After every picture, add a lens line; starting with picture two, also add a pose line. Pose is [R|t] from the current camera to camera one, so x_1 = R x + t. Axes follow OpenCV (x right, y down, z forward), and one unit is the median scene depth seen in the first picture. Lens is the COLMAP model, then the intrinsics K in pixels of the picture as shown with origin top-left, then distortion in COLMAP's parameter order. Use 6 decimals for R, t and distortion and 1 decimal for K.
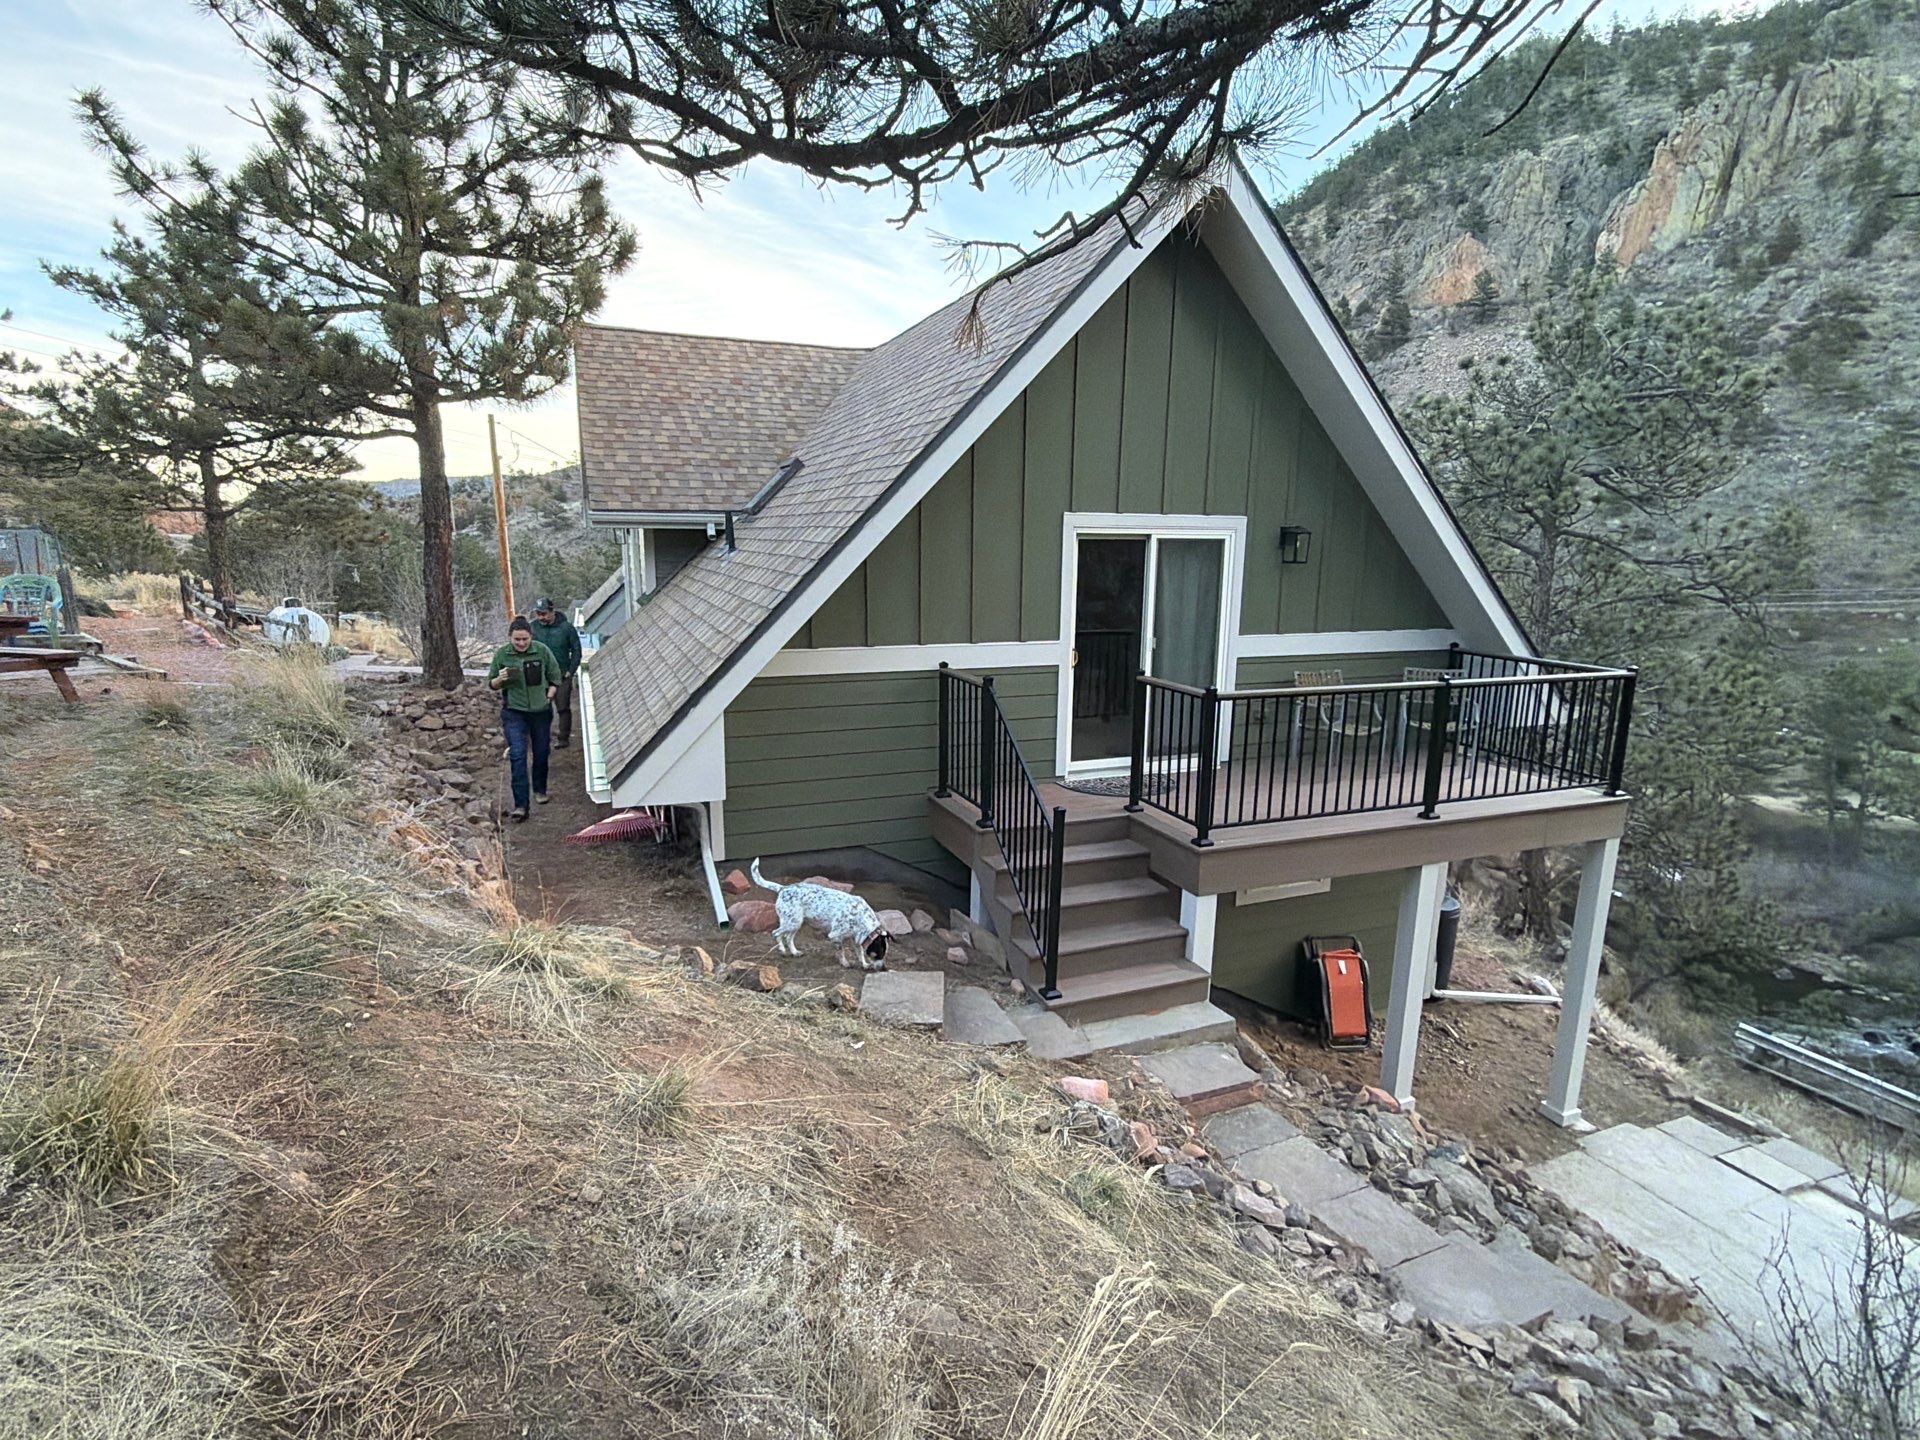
lens RADIAL K [[970.8, 0, 957.7], [0, 970.8, 721.7], [0, 0, 1]] dist [-0.003044, 0.000196]
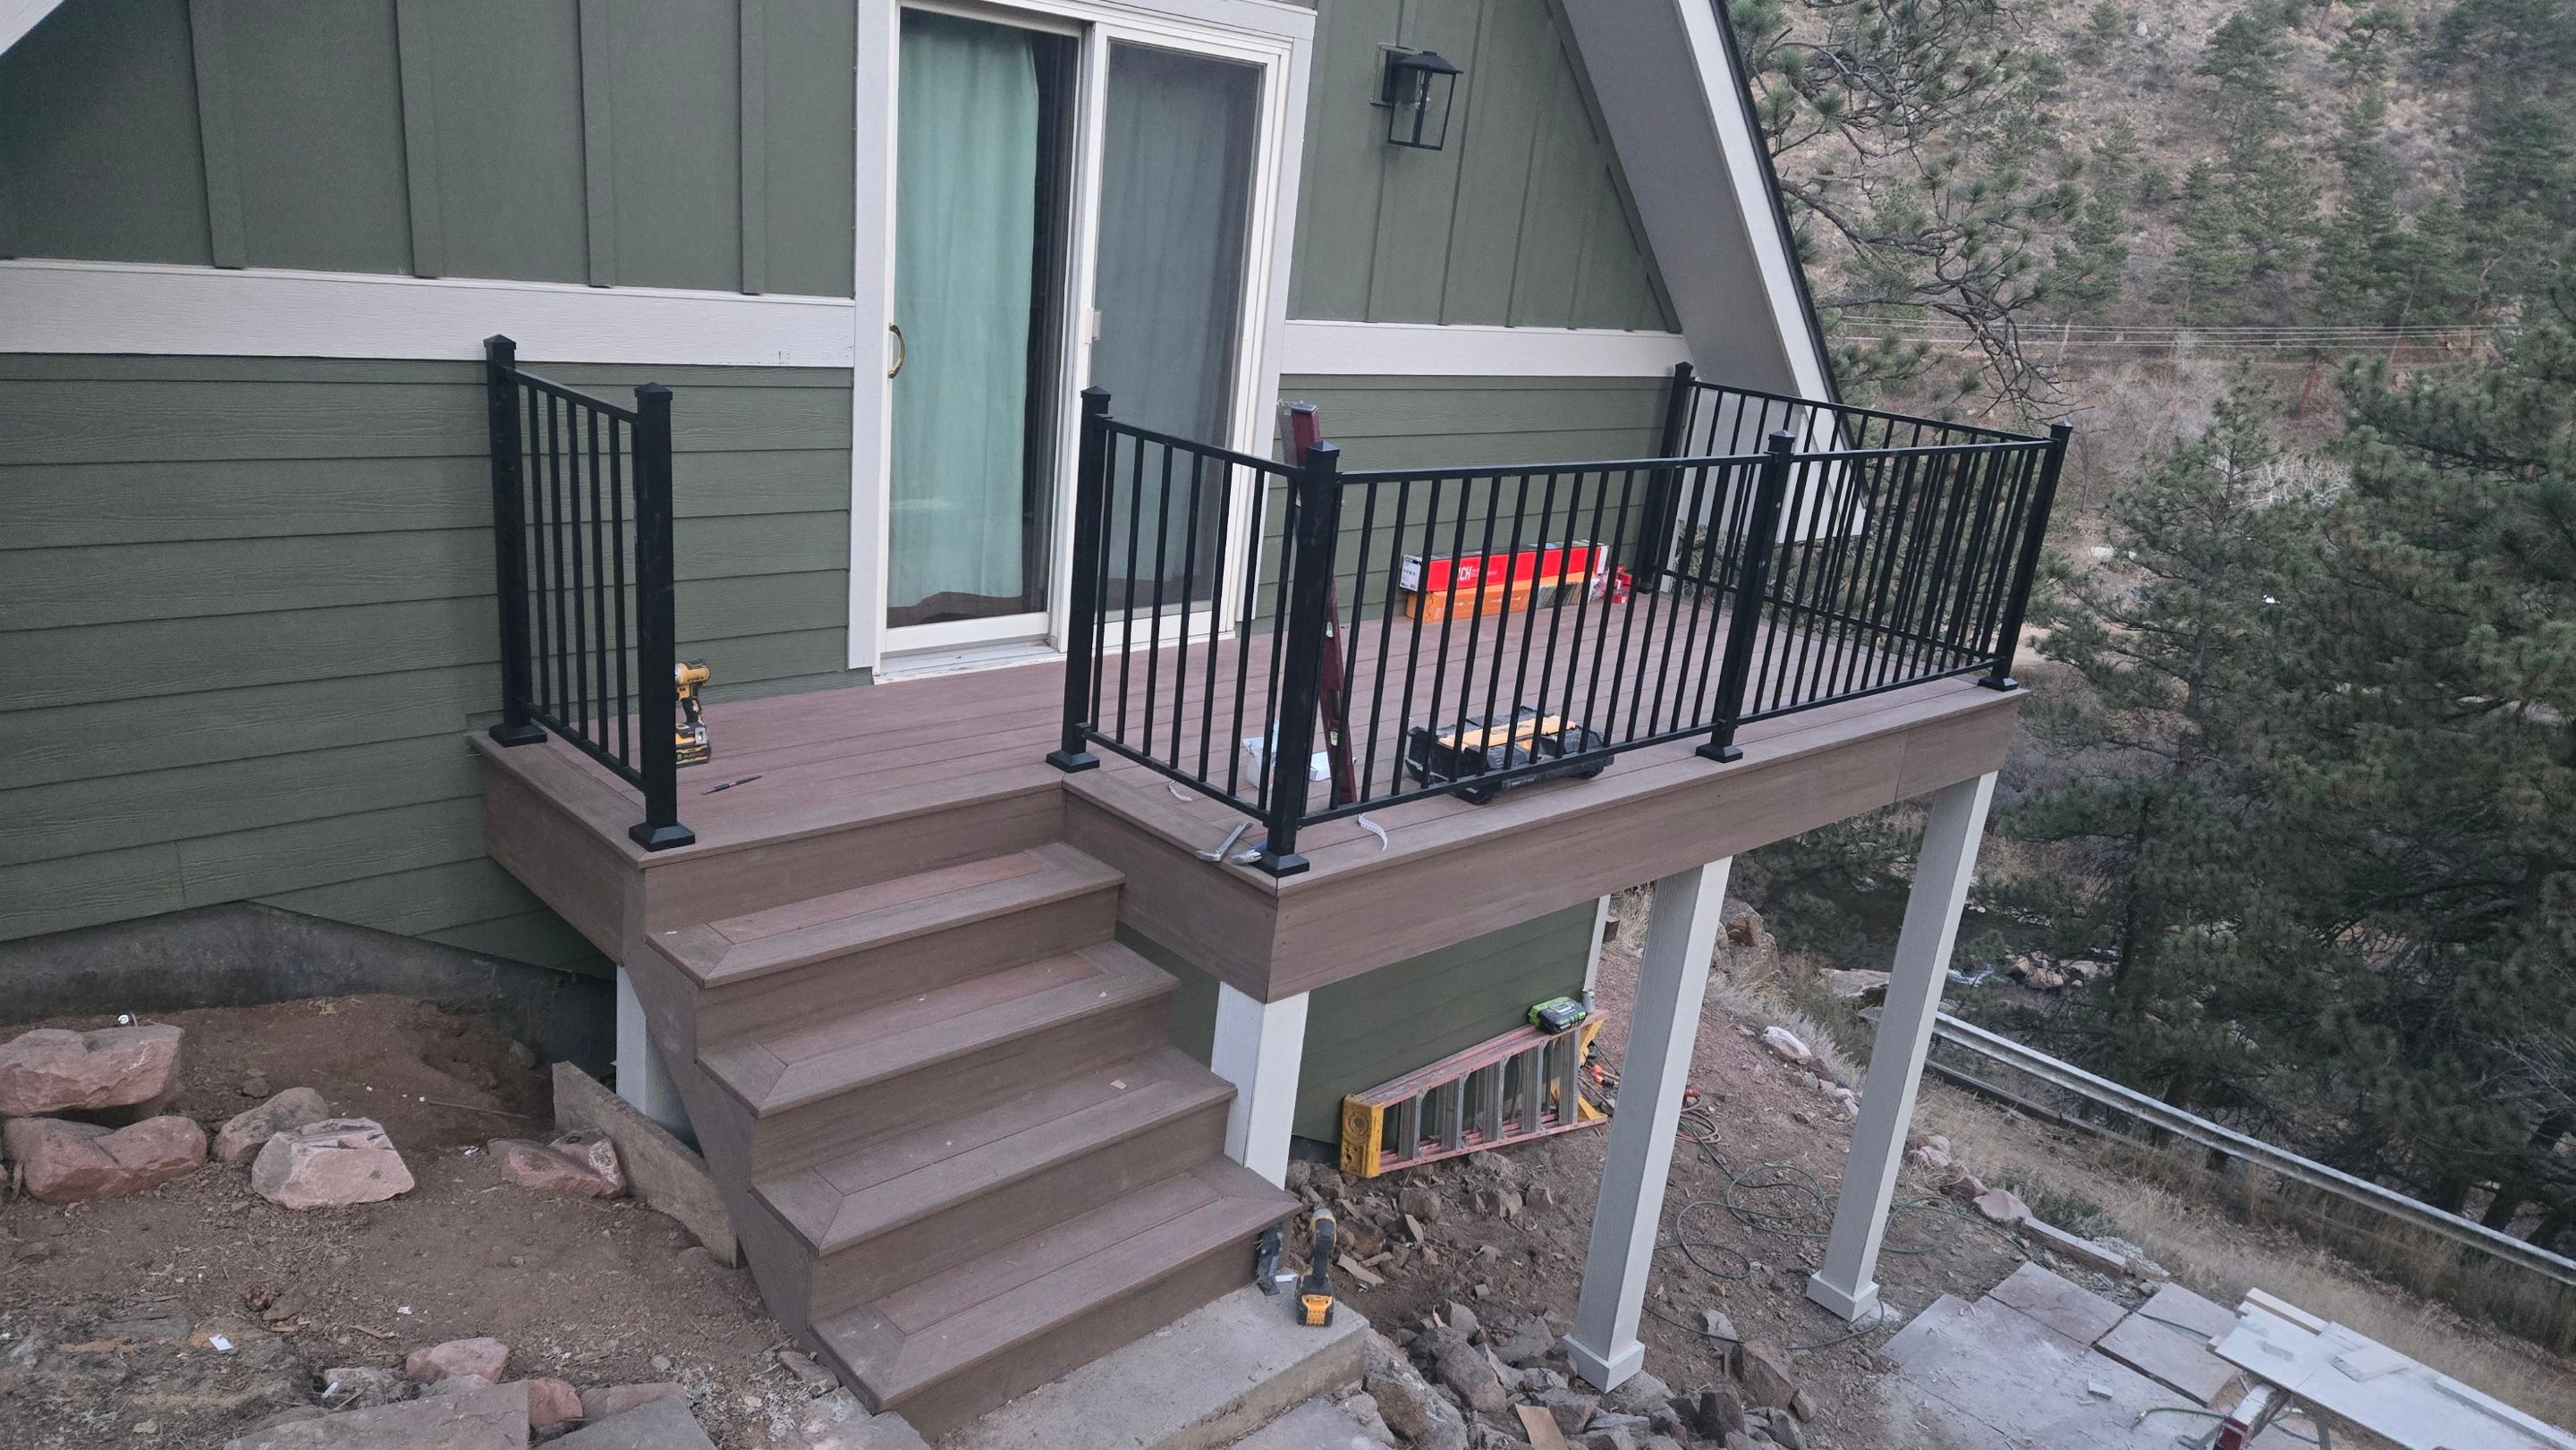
lens RADIAL K [[1700.2, 0, 1269.8], [0, 1700.2, 736.9], [0, 0, 1]] dist [0.089497, -0.060943]
pose [[0.926727, -0.033582, 0.374231, 0.002591], [-0.018138, 0.990838, 0.133830, -0.009577], [-0.375297, -0.130812, 0.917628, 0.314042]]
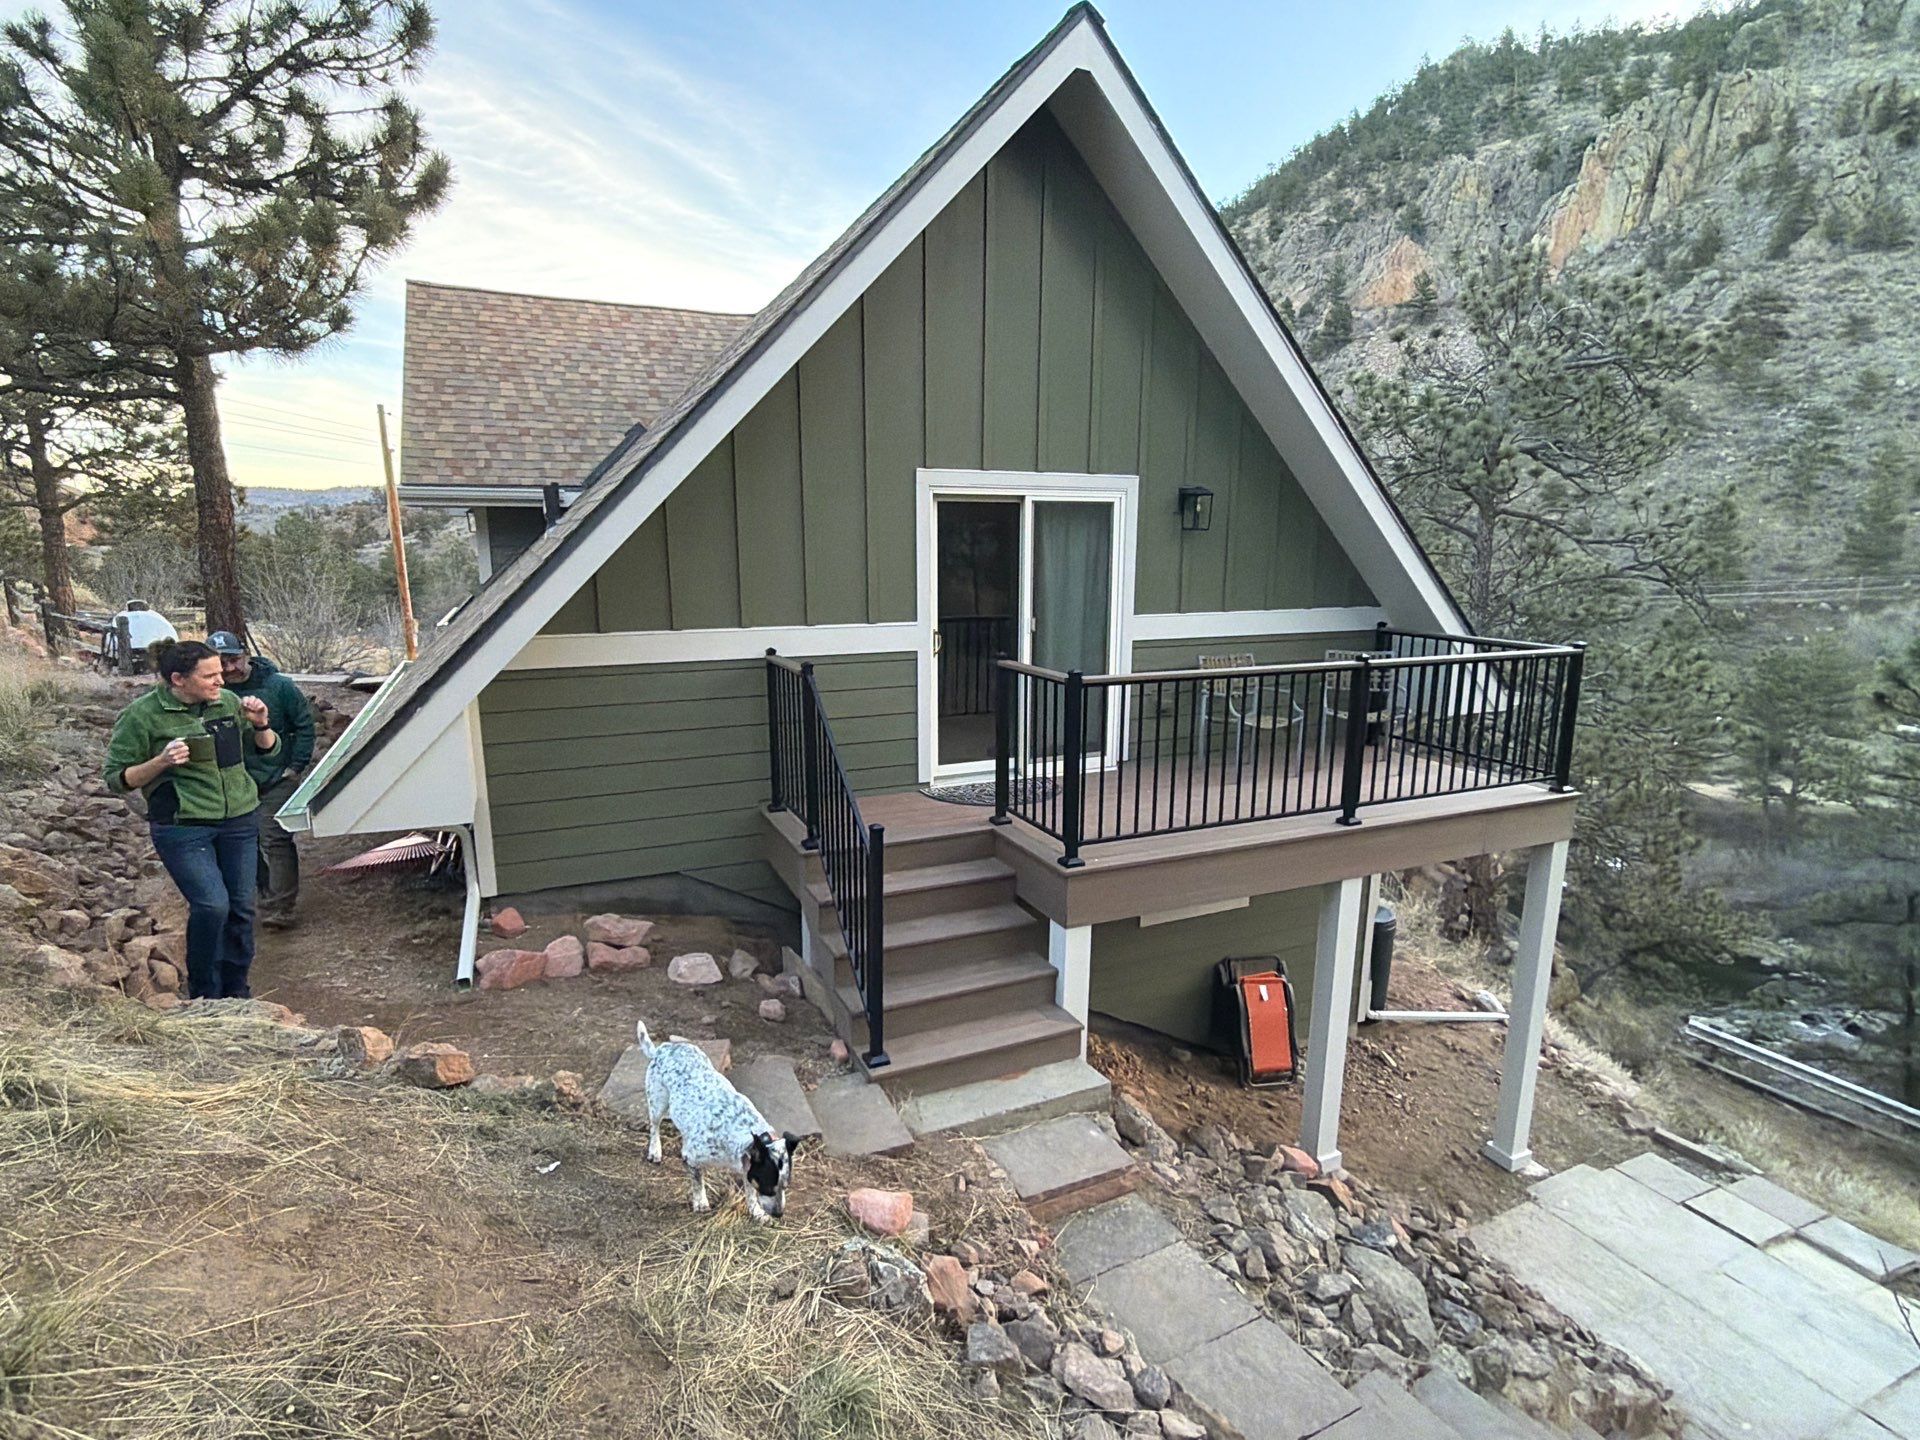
lens RADIAL K [[970.8, 0, 957.7], [0, 970.8, 721.7], [0, 0, 1]] dist [-0.003044, 0.000196]
pose [[0.998933, -0.018133, 0.042463, 0.097434], [0.018280, 0.999828, -0.003081, 0.005910], [-0.042400, 0.003854, 0.999093, 0.149128]]
